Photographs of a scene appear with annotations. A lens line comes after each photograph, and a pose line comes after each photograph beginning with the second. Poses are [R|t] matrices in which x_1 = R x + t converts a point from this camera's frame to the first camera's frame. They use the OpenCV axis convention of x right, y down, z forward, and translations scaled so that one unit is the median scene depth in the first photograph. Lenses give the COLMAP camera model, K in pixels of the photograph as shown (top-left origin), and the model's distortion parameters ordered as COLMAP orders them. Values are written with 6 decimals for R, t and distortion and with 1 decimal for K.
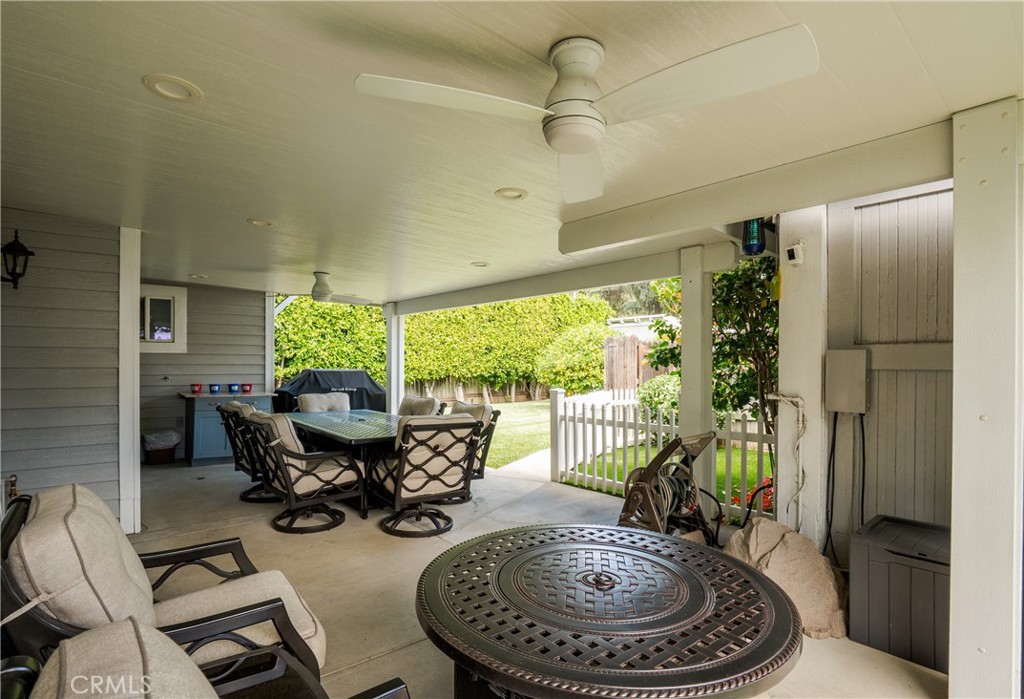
lens RADIAL K [[505.5, 0, 487.5], [0, 505.5, 369.0], [0, 0, 1]] dist [-0.037380, -0.000715]
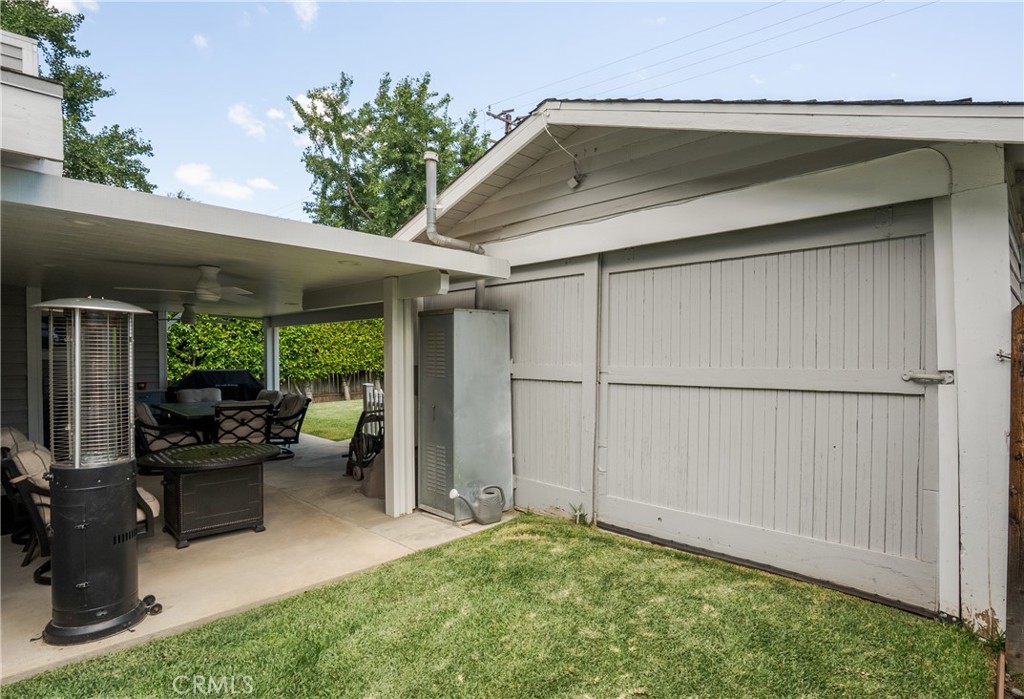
lens RADIAL K [[540.2, 0, 555.8], [0, 540.2, 362.0], [0, 0, 1]] dist [-0.019157, 0.000998]
pose [[0.989358, -0.007639, 0.145303, 0.369282], [0.006751, 0.999955, 0.006604, -0.023938], [-0.145347, -0.005553, 0.989365, -0.503325]]
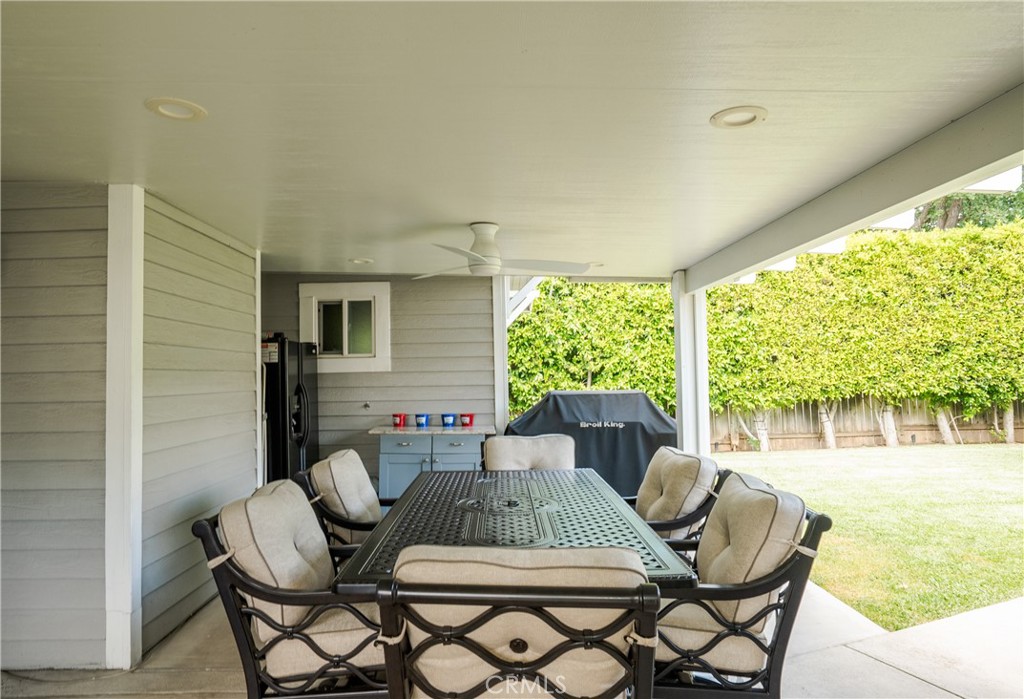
lens RADIAL K [[622.1, 0, 497.7], [0, 622.1, 351.6], [0, 0, 1]] dist [-0.034981, 0.031369]
pose [[0.784911, -0.043754, -0.618062, 0.081530], [0.013840, 0.998493, -0.053108, -0.009499], [0.619454, 0.033131, 0.784333, 0.367109]]
